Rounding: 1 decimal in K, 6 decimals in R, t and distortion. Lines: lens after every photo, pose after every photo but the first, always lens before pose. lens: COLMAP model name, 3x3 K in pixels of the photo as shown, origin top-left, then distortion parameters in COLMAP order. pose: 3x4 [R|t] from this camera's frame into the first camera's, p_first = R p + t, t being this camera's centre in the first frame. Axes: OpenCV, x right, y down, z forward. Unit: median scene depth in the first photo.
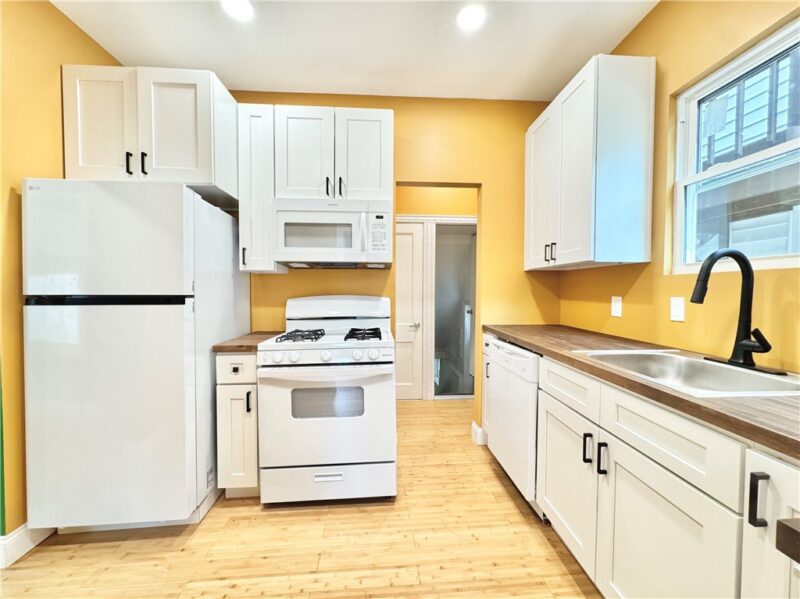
lens RADIAL K [[319.5, 0, 403.7], [0, 319.5, 300.5], [0, 0, 1]] dist [0.004094, 0.000166]
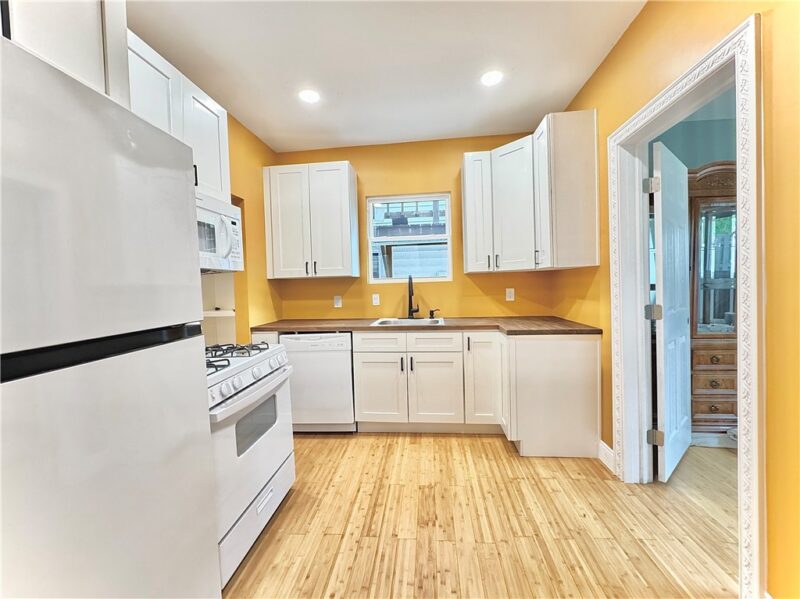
lens RADIAL K [[319.5, 0, 401.0], [0, 319.5, 294.4], [0, 0, 1]] dist [0.004094, 0.000166]
pose [[0.170533, -0.037502, 0.984638, -1.130084], [0.061658, 0.997723, 0.027321, -0.054805], [-0.983421, 0.056052, 0.172457, 0.436089]]
